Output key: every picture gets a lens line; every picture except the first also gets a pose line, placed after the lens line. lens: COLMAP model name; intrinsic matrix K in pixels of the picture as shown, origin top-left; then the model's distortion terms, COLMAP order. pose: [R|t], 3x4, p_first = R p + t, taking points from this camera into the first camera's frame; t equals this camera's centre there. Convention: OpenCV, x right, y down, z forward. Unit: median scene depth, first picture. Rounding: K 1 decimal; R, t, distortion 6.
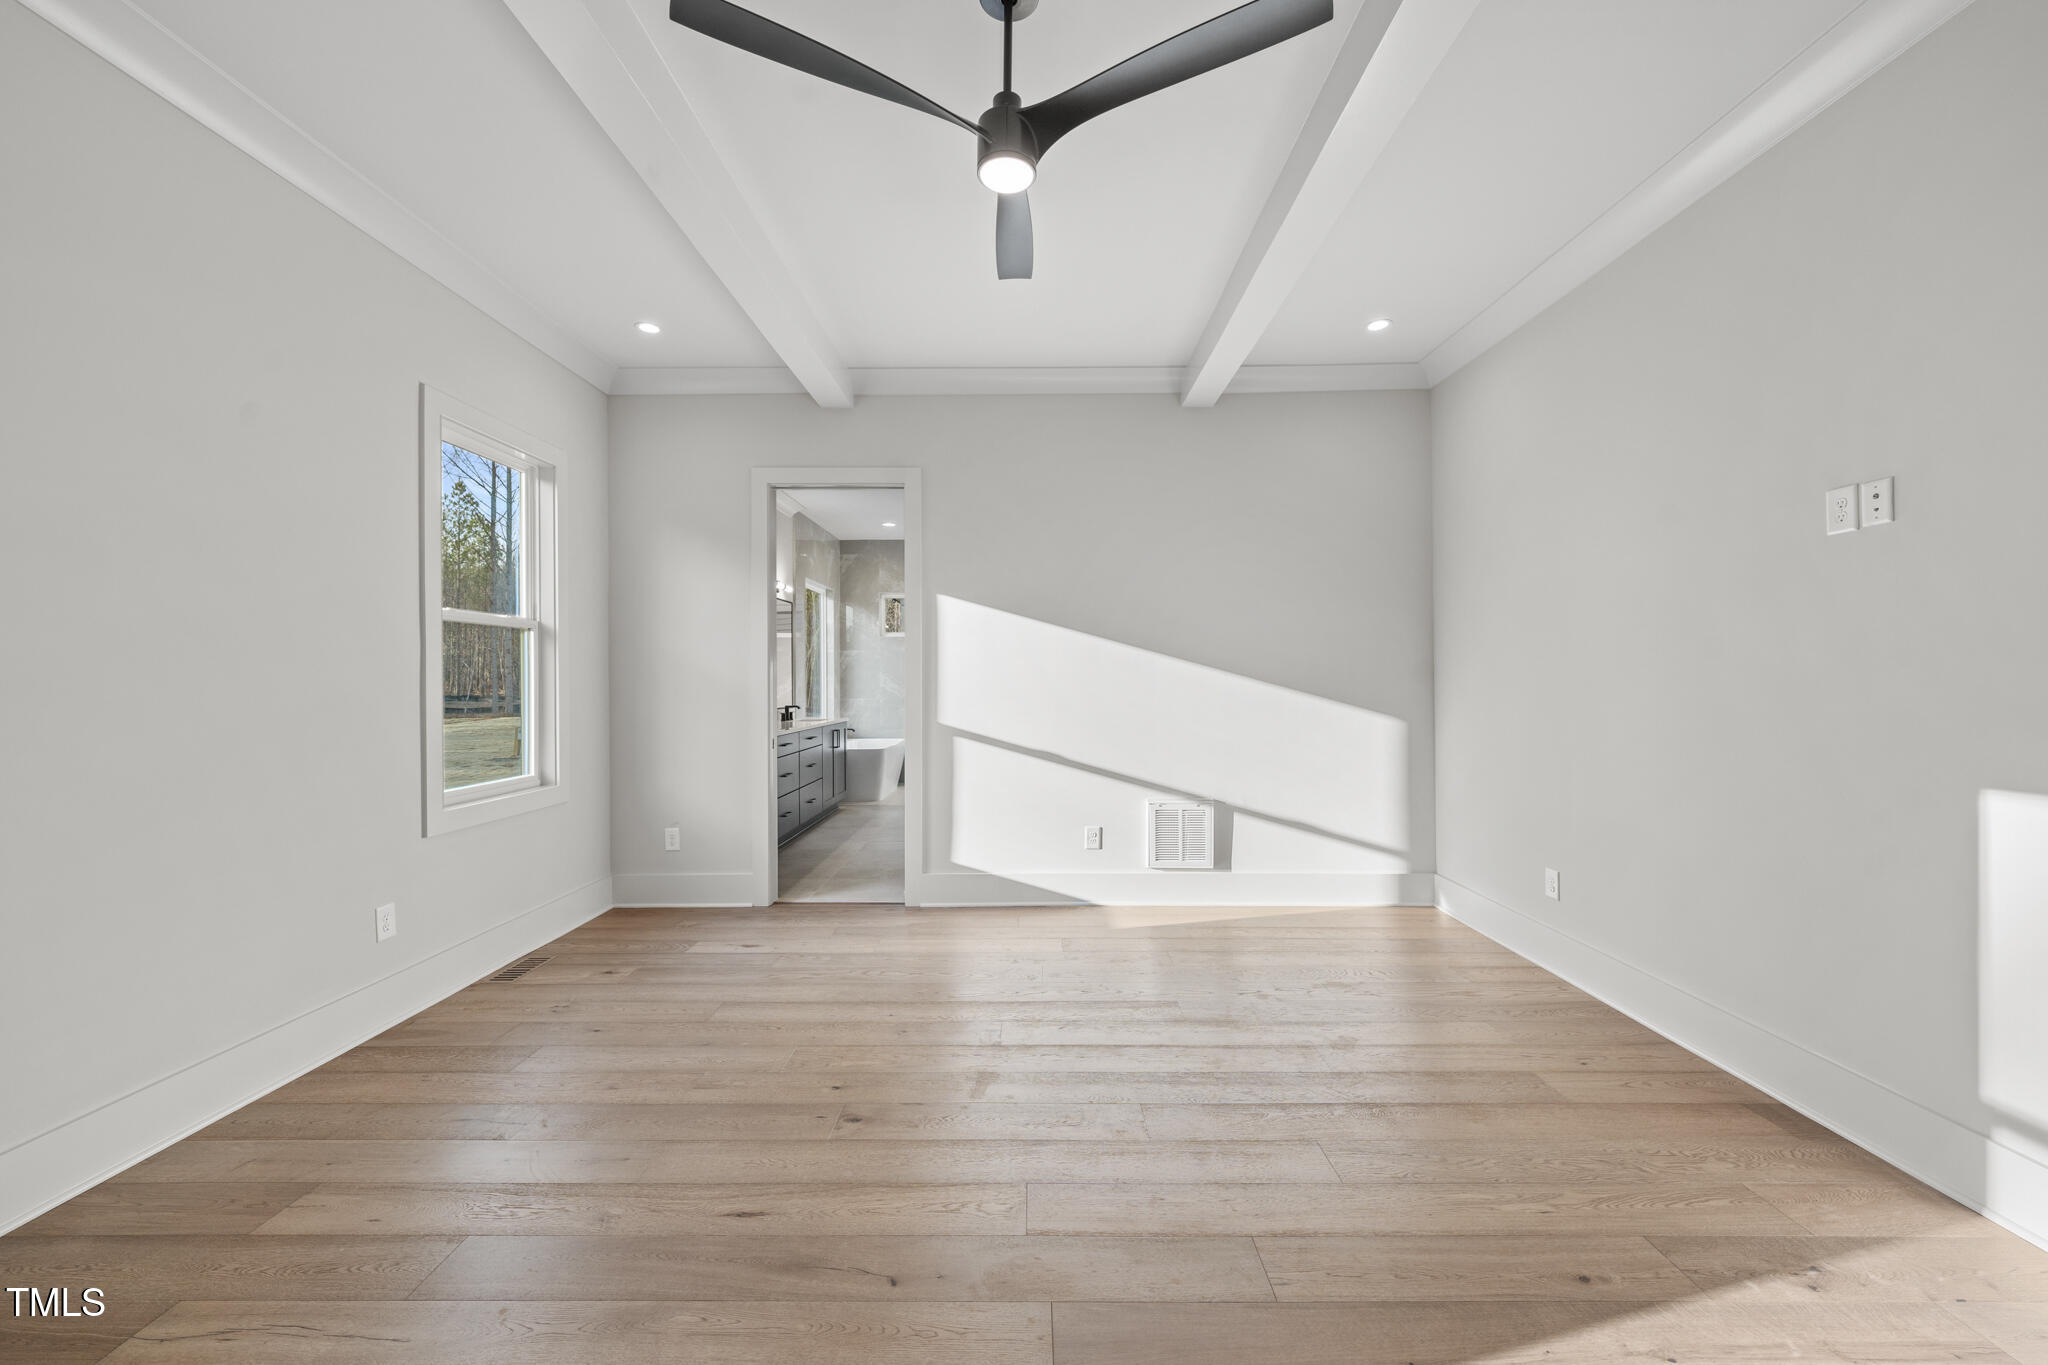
lens RADIAL K [[789.5, 0, 1024.0], [0, 789.5, 682.5], [0, 0, 1]] dist [-0.000706, 0.000057]
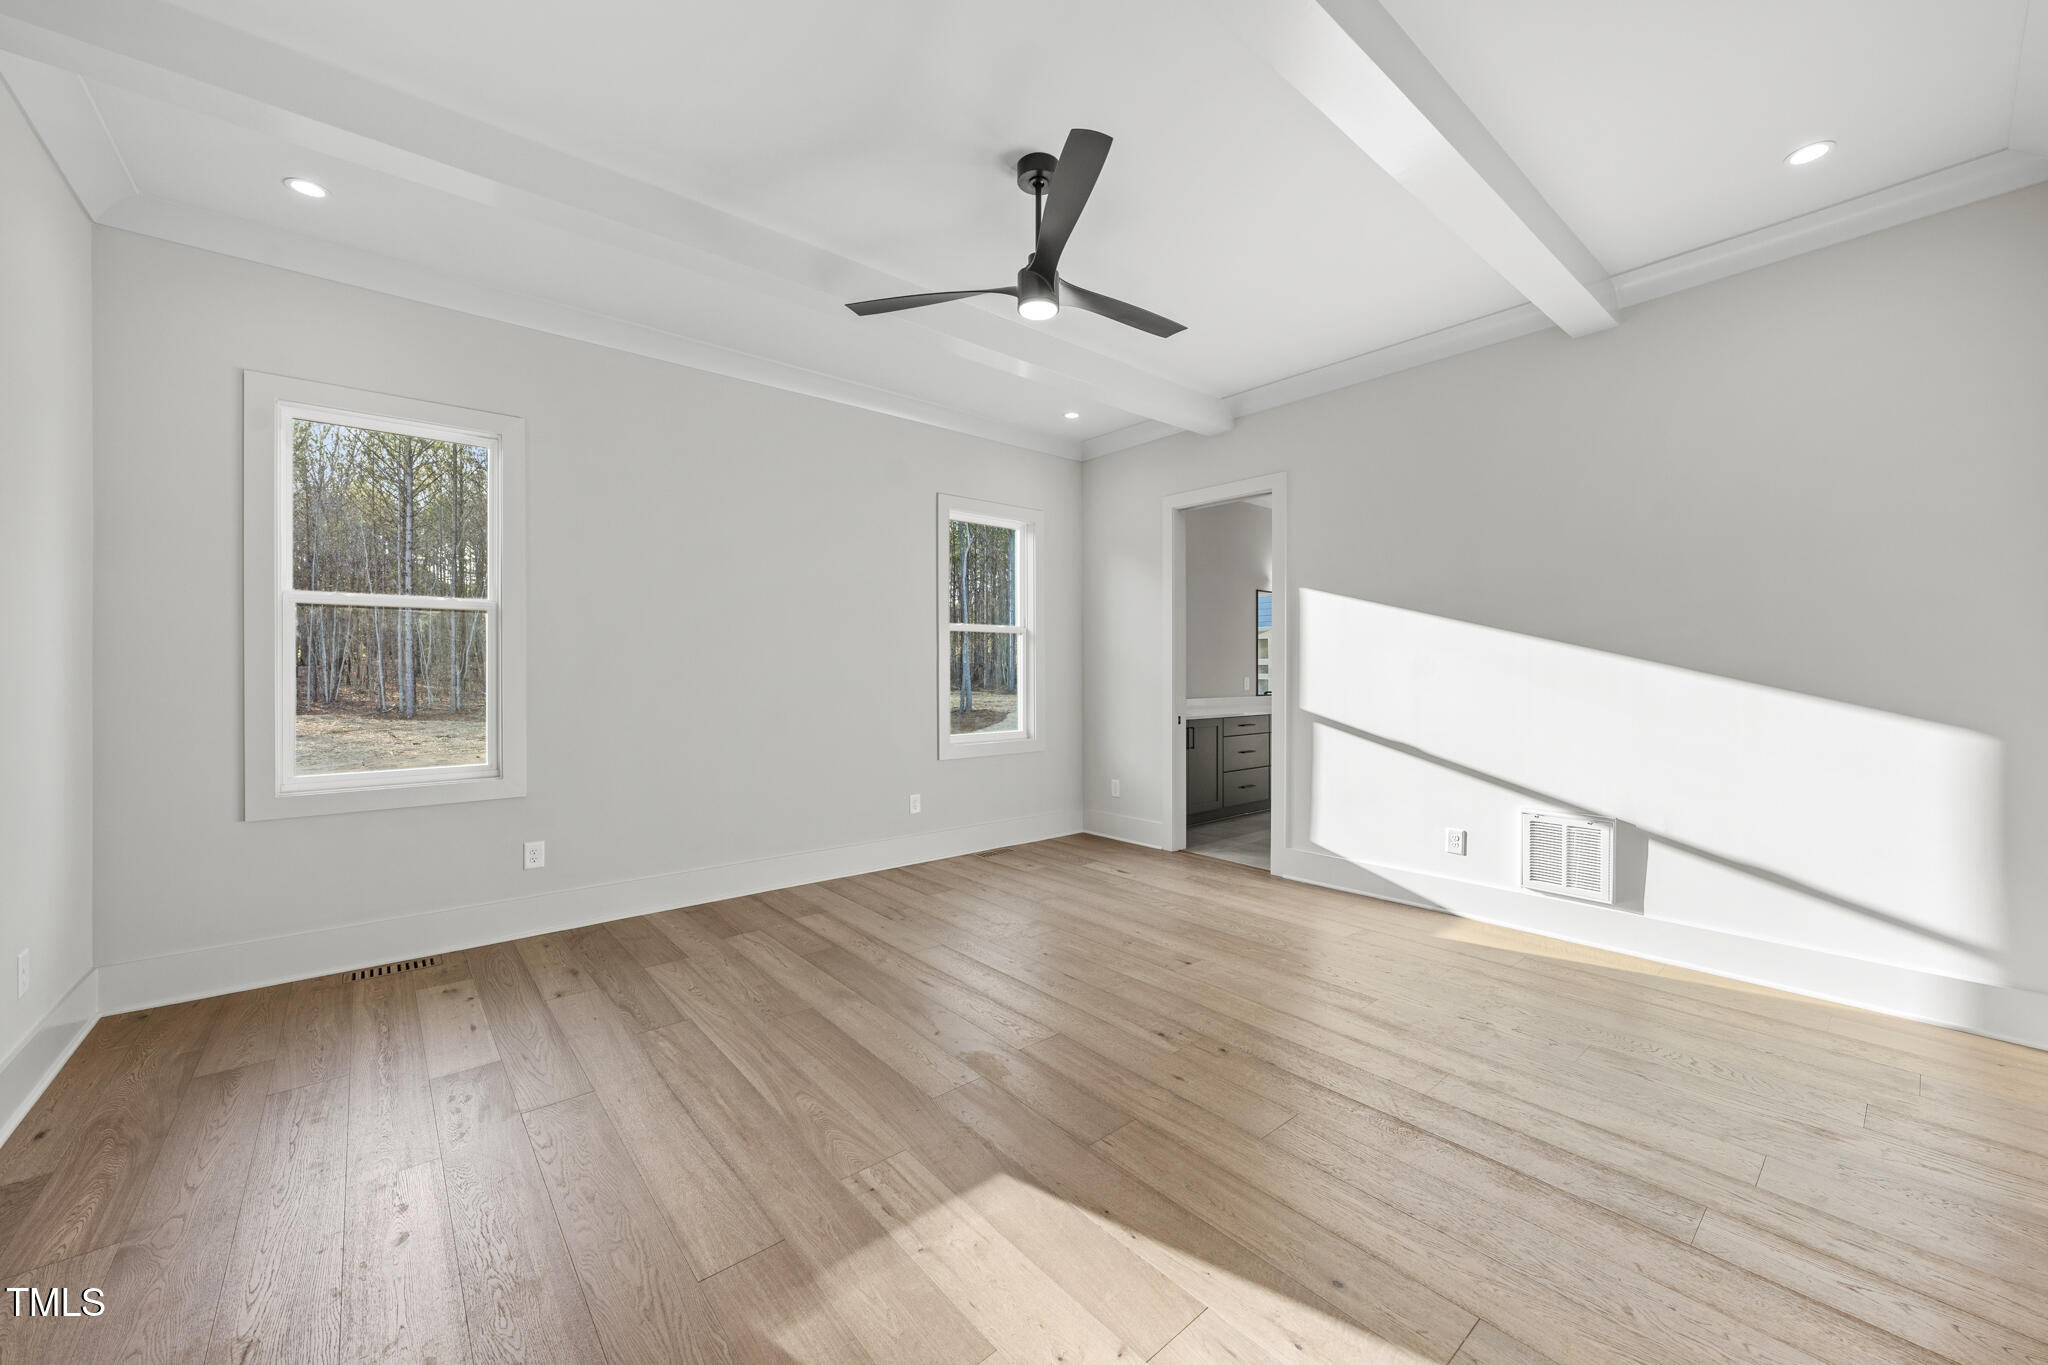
lens RADIAL K [[781.8, 0, 1024.0], [0, 781.8, 682.5], [0, 0, 1]] dist [-0.001334, -0.000105]
pose [[0.650228, 0.016763, -0.759554, 0.504766], [-0.005598, 0.999835, 0.017274, -0.000677], [0.759719, -0.006981, 0.650215, 0.035372]]
